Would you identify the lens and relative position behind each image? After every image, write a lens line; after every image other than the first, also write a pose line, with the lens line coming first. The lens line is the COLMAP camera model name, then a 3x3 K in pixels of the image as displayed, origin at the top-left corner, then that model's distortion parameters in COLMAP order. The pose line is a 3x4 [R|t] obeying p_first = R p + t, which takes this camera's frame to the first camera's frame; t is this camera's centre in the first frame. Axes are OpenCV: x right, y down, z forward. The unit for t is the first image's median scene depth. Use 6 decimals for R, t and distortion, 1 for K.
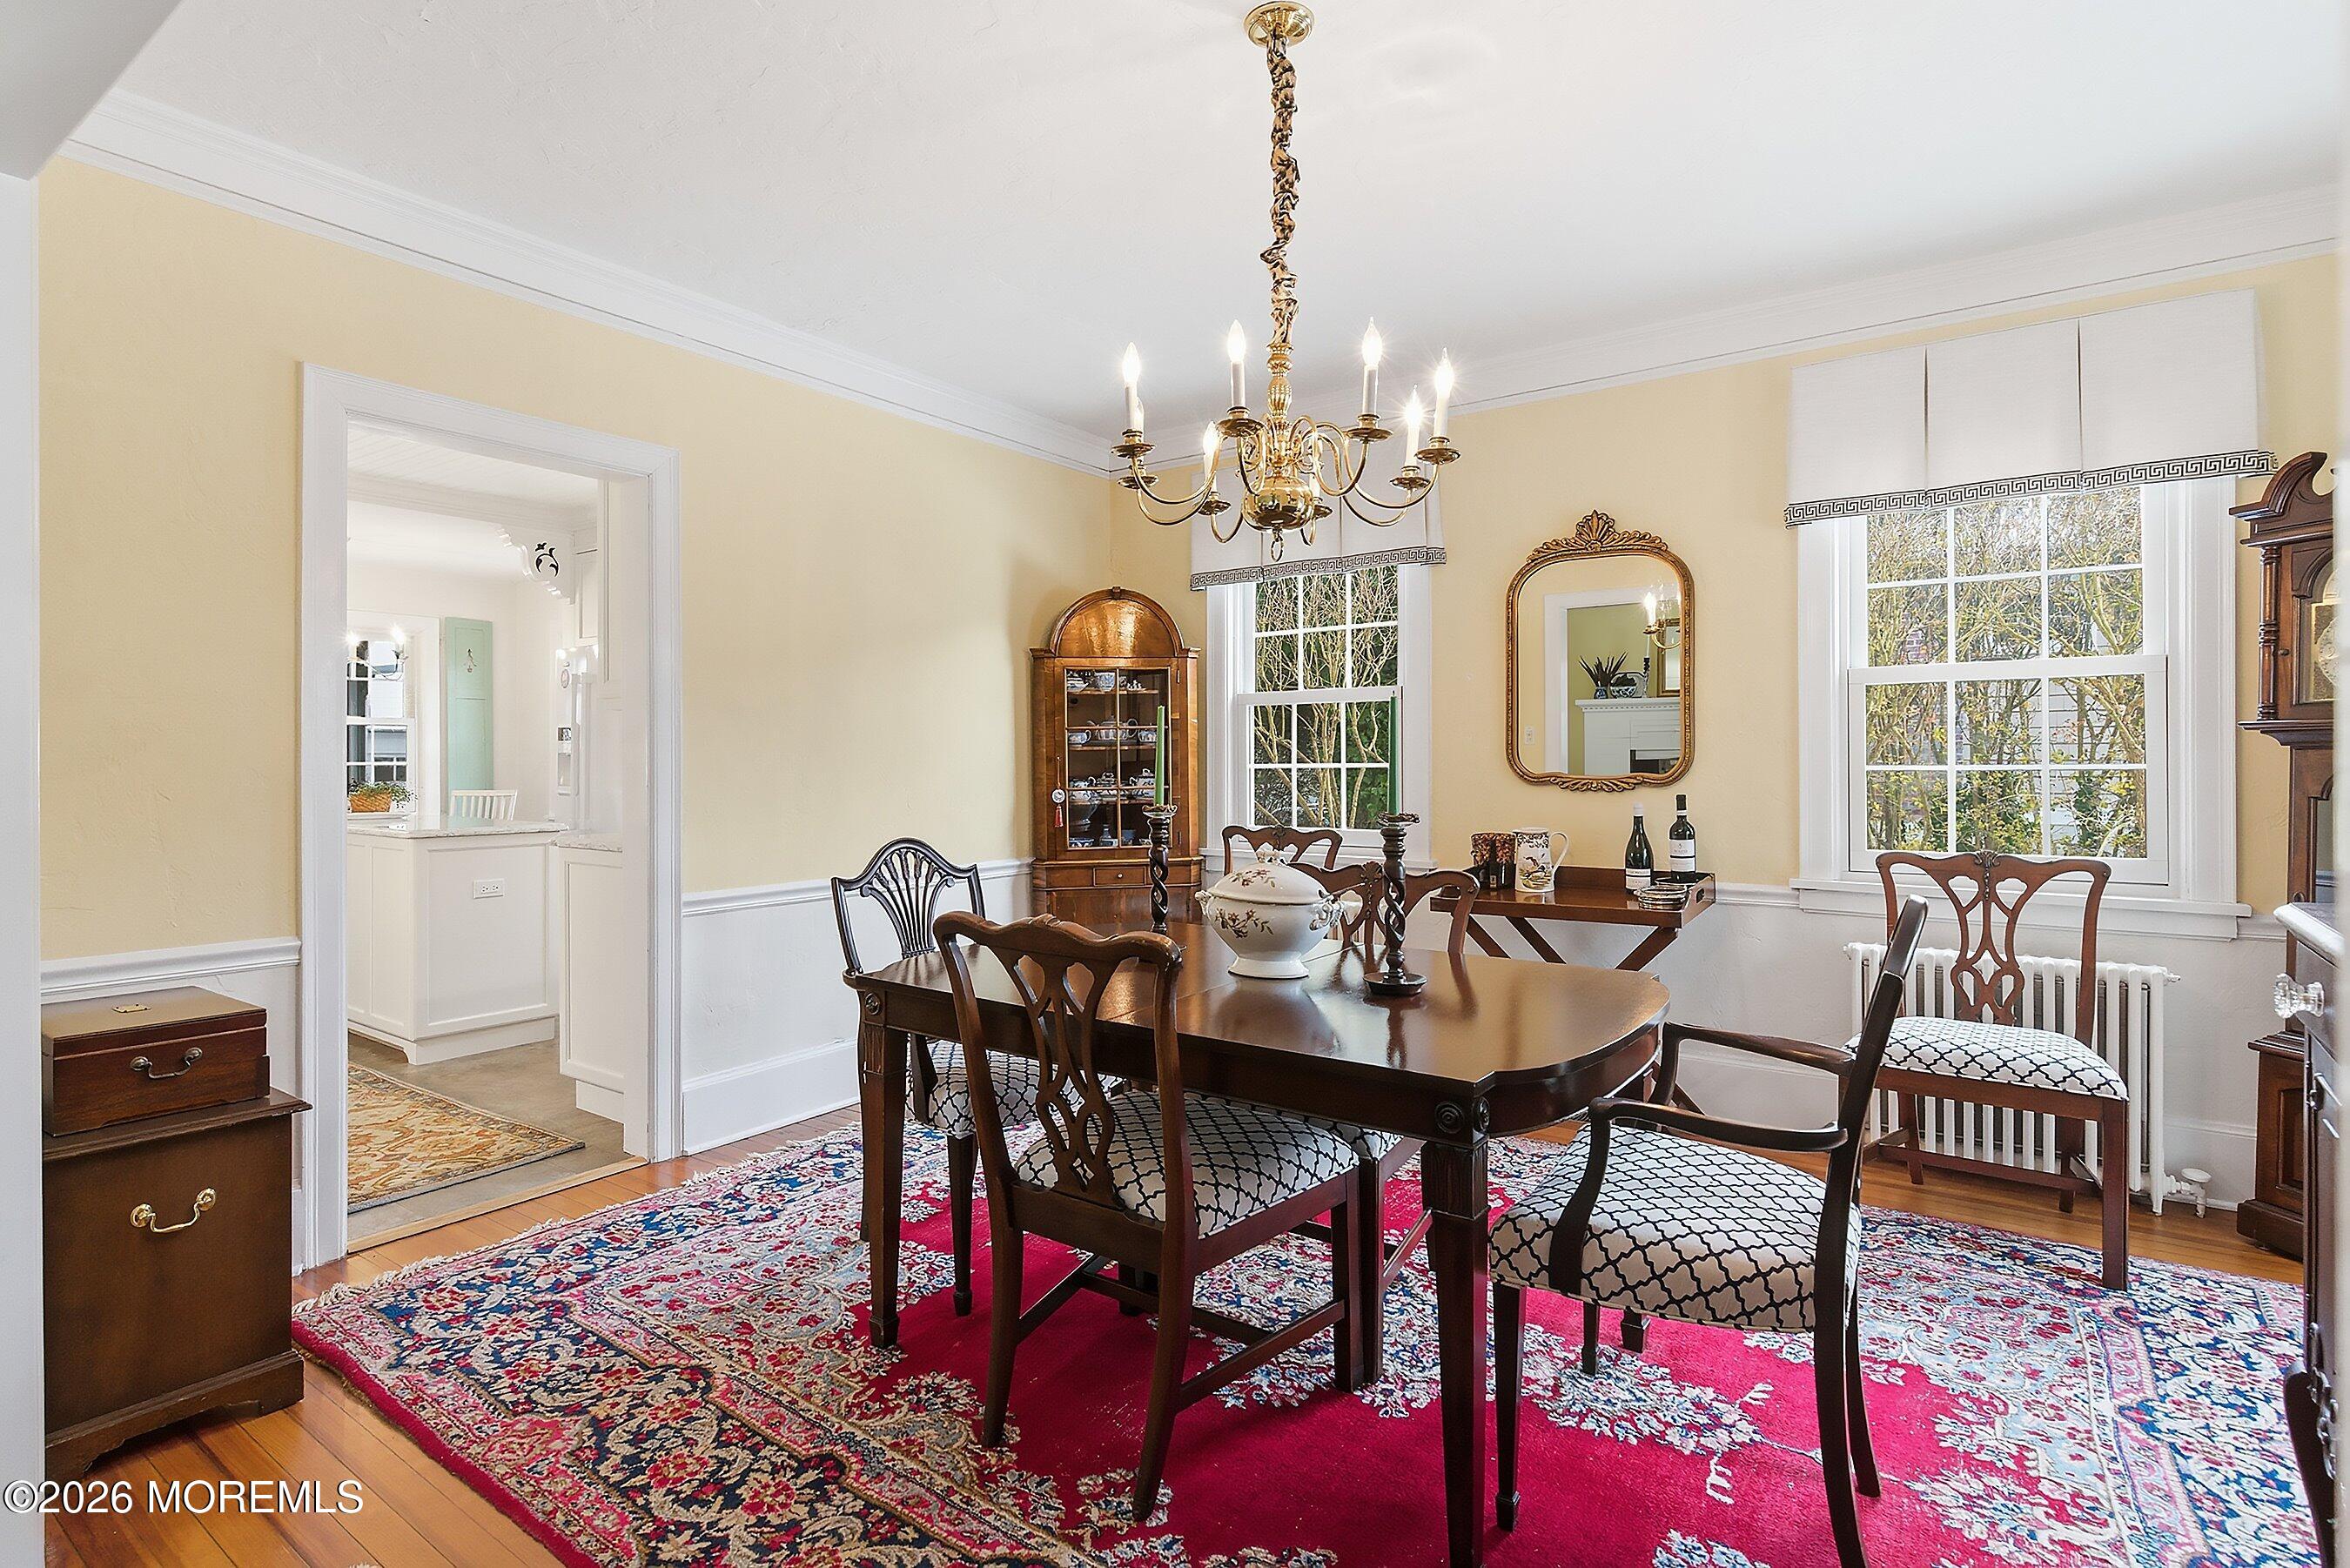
lens RADIAL K [[1161.6, 0, 1171.6], [0, 1161.6, 756.8], [0, 0, 1]] dist [-0.002079, -0.000673]
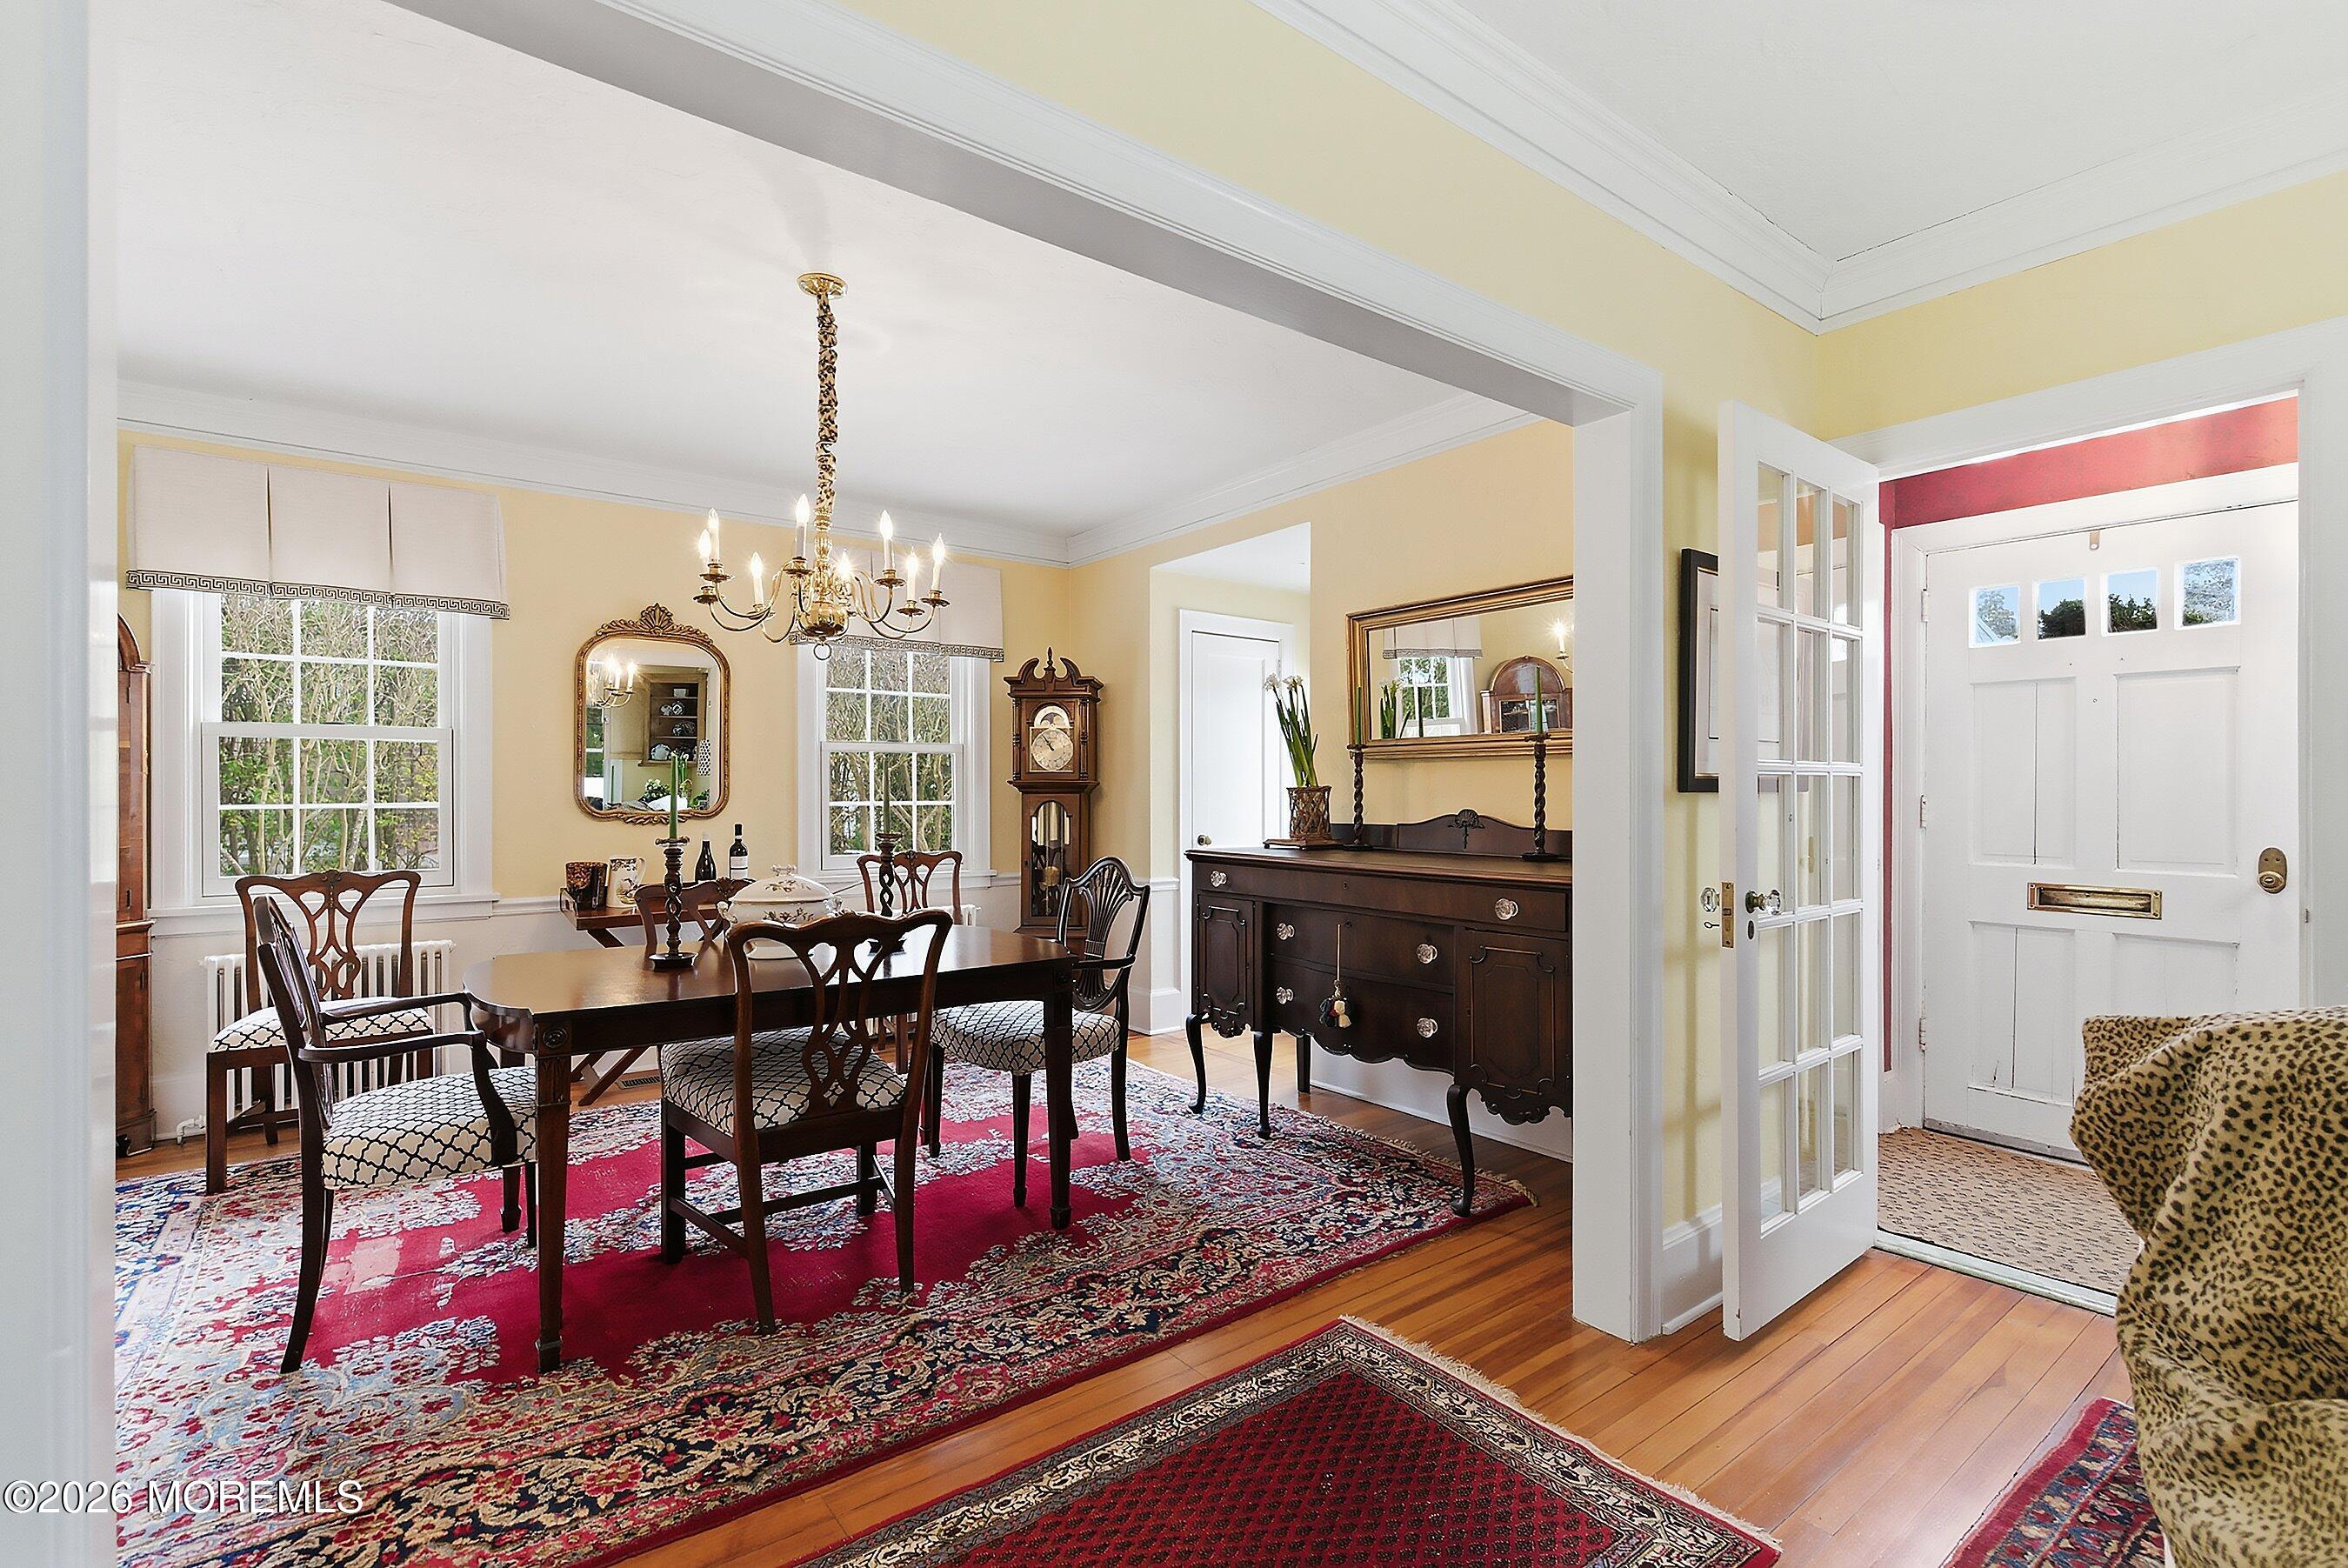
lens RADIAL K [[1077.7, 0, 1170.5], [0, 1077.7, 790.2], [0, 0, 1]] dist [-0.003596, -0.001060]
pose [[0.293167, -0.000493, 0.956061, -0.703141], [-0.011648, 0.999924, 0.004088, -0.021159], [-0.955990, -0.012334, 0.293138, 0.124360]]
